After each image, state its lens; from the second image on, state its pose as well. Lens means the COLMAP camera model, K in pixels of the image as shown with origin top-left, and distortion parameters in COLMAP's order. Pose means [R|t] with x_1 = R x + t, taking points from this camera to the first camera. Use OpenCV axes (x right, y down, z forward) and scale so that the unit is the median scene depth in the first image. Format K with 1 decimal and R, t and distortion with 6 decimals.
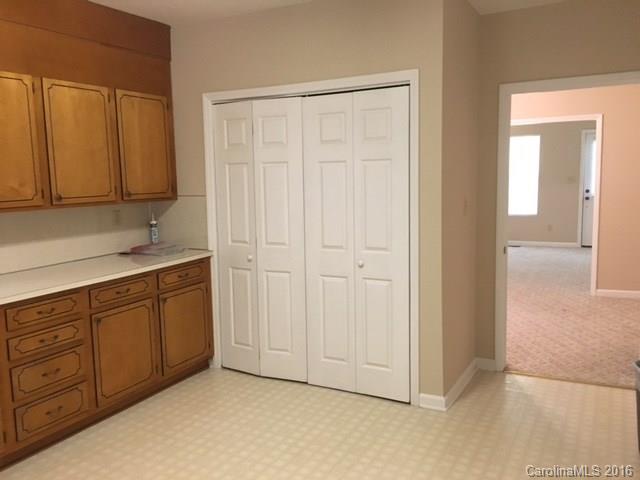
lens RADIAL K [[613.7, 0, 320.0], [0, 613.7, 240.0], [0, 0, 1]] dist [0.001182, -0.000641]
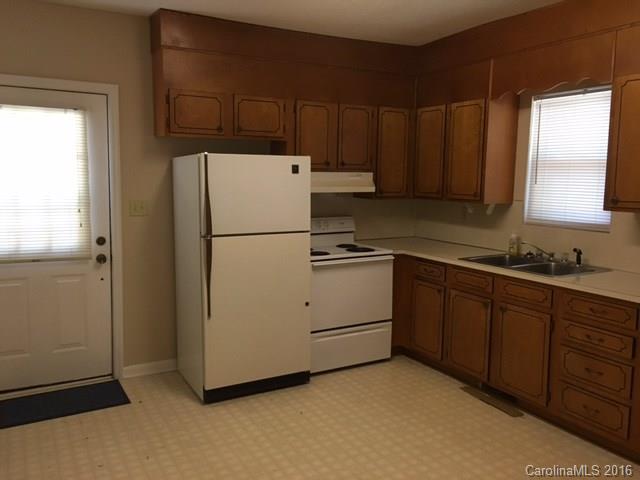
lens RADIAL K [[553.4, 0, 320.0], [0, 553.4, 240.0], [0, 0, 1]] dist [0.009935, 0.004584]
pose [[-0.455857, 0.148039, -0.877655, 0.555388], [-0.113470, 0.968358, 0.222275, -0.150839], [0.882790, 0.200914, -0.424635, 0.980157]]
